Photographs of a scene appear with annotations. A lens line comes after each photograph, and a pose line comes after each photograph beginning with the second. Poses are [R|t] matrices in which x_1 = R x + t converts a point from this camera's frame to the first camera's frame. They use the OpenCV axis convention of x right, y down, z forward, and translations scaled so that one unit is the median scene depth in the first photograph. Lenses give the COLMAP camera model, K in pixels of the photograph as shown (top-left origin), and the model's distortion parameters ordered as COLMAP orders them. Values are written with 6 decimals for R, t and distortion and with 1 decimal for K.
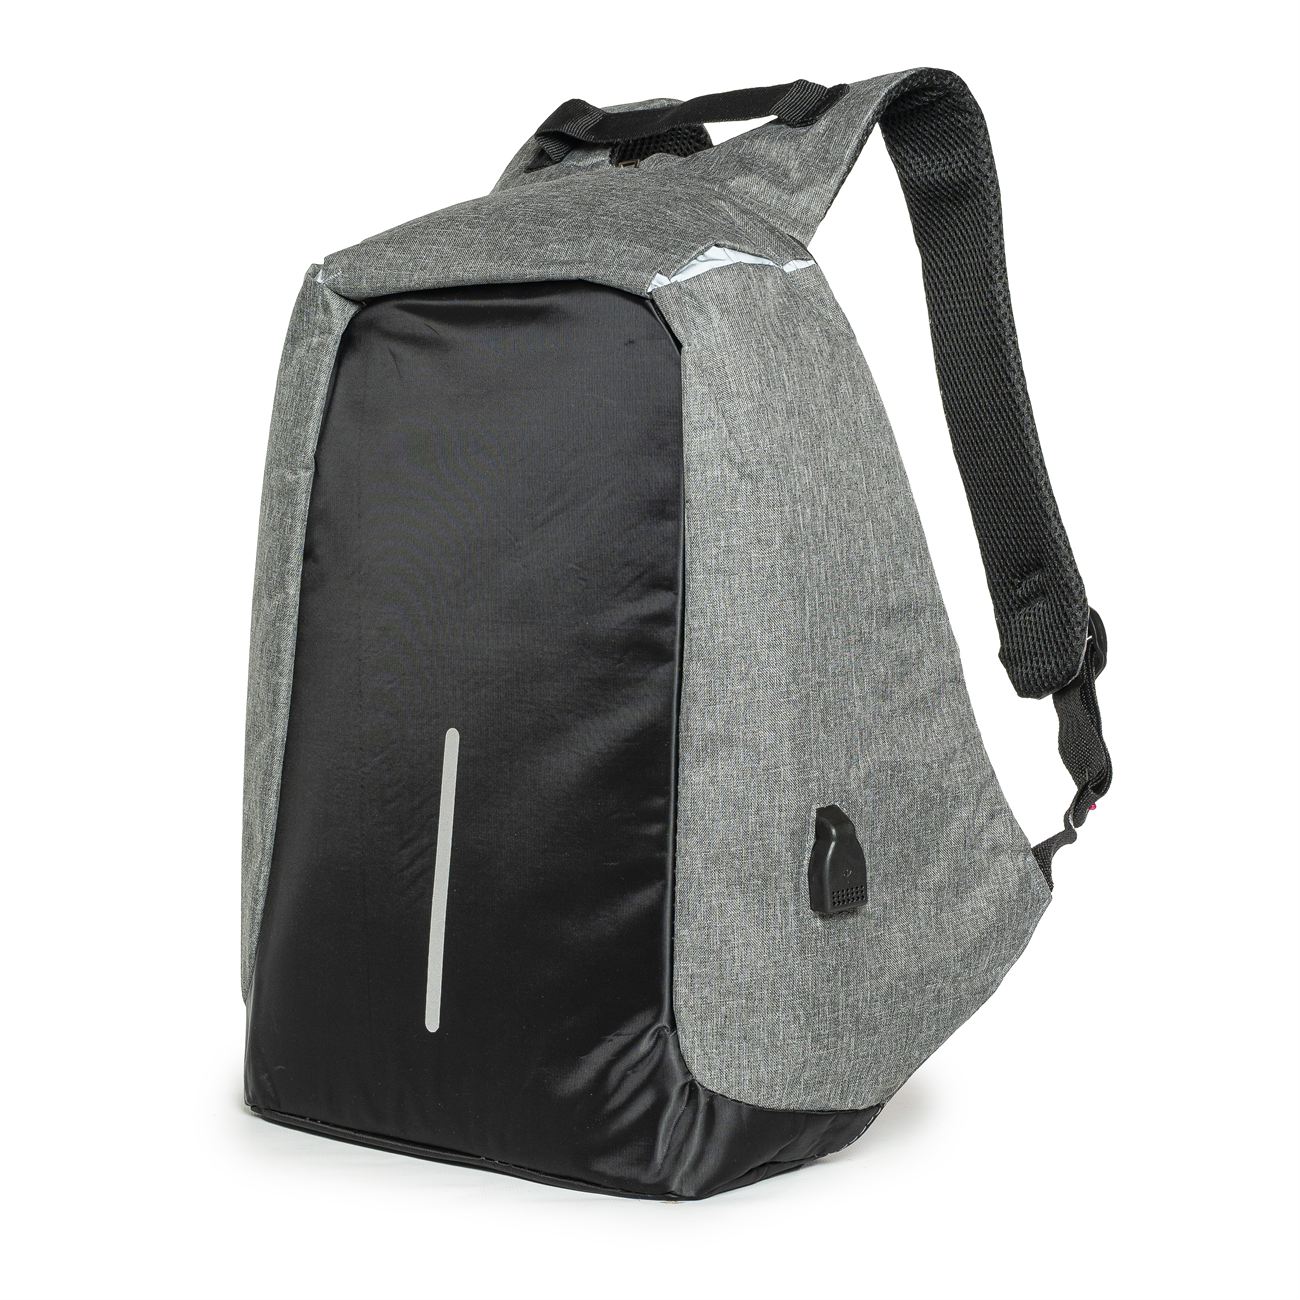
lens RADIAL K [[4305.1, 0, 650.1], [0, 4305.1, 648.6], [0, 0, 1]] dist [-0.178218, 0.000000]
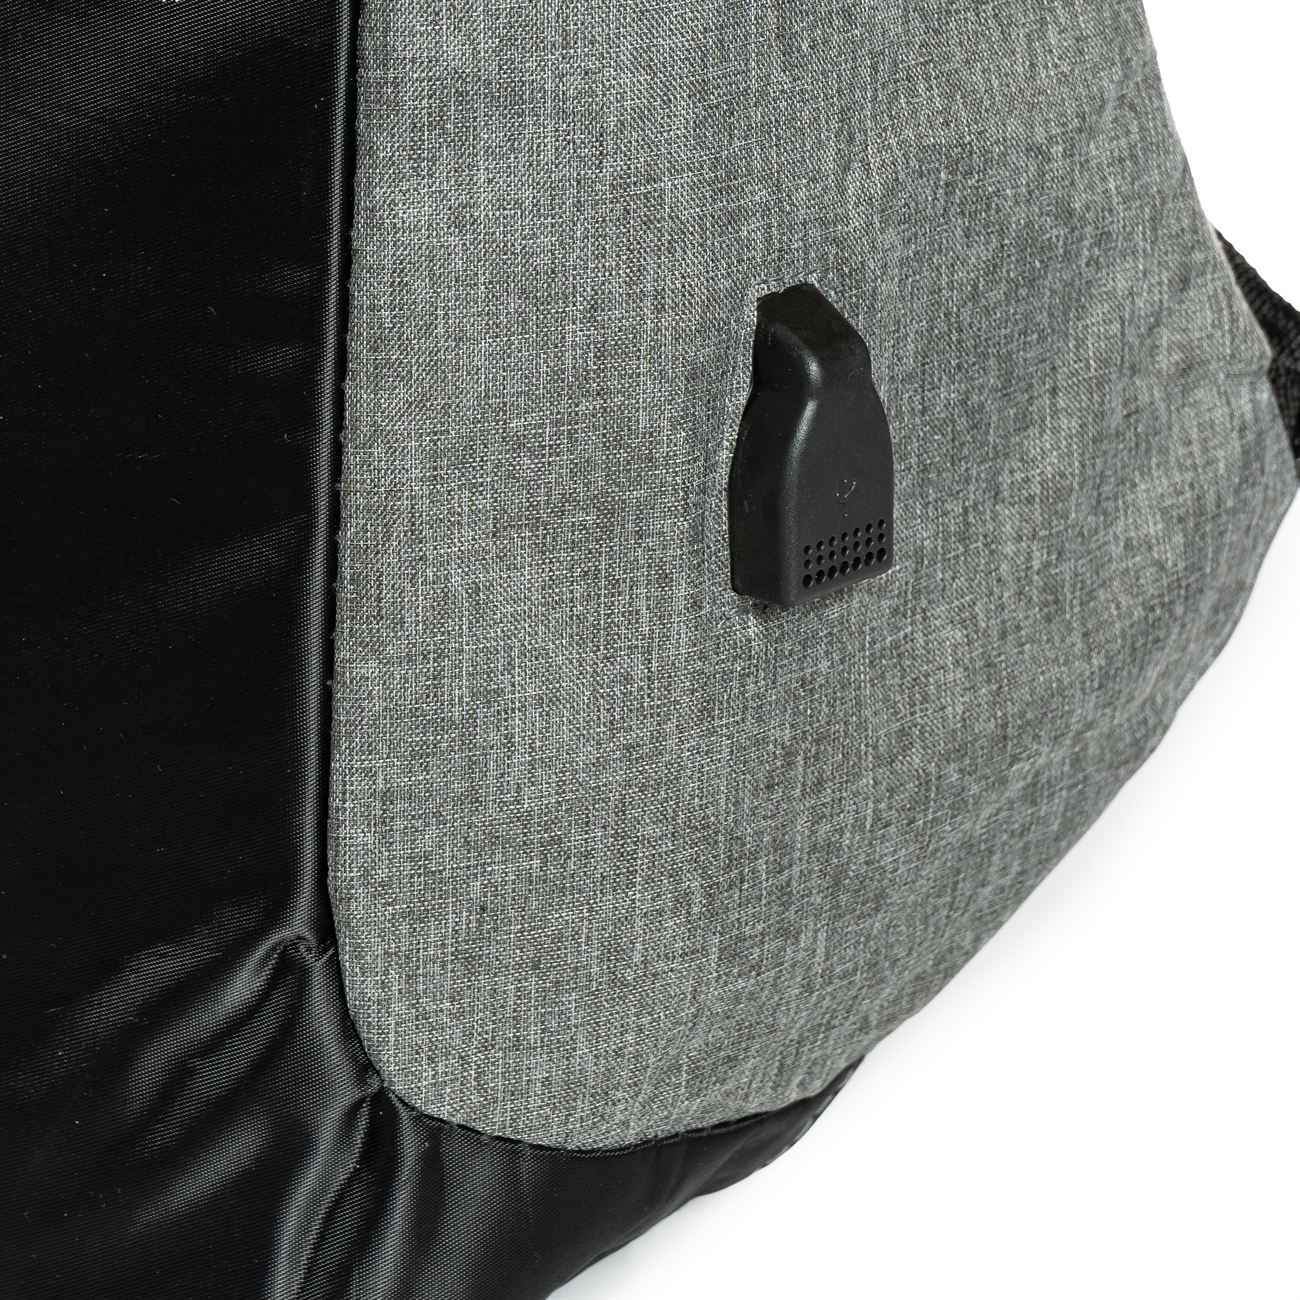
lens RADIAL K [[4852.6, 0, 655.3], [0, 4852.6, 639.3], [0, 0, 1]] dist [-0.095625, 0.000000]
pose [[0.989284, -0.003735, 0.145959, -0.024604], [-0.025167, 0.980348, 0.195665, -0.010480], [-0.143822, -0.197242, 0.969748, 0.627979]]
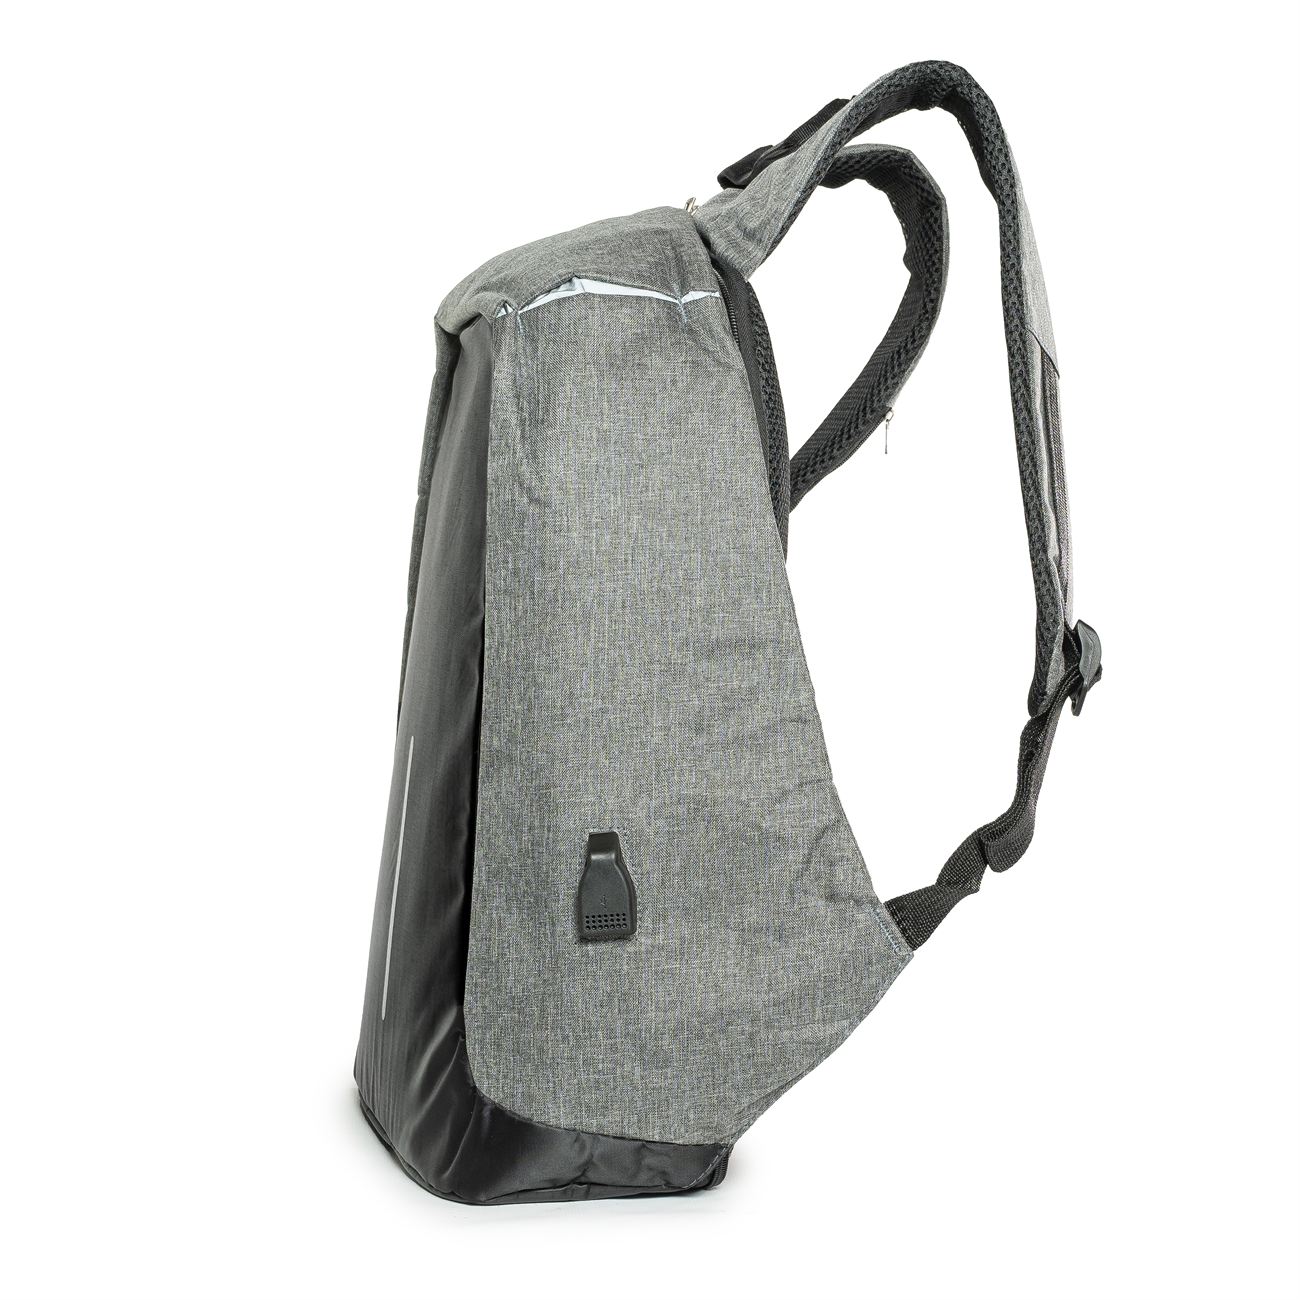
lens RADIAL K [[4305.1, 0, 649.4], [0, 4305.1, 652.6], [0, 0, 1]] dist [-0.178218, 0.000000]
pose [[0.737856, 0.047121, -0.673312, 0.725093], [-0.065917, 0.997822, -0.002405, -0.003456], [0.671732, 0.046158, 0.739355, 0.261837]]
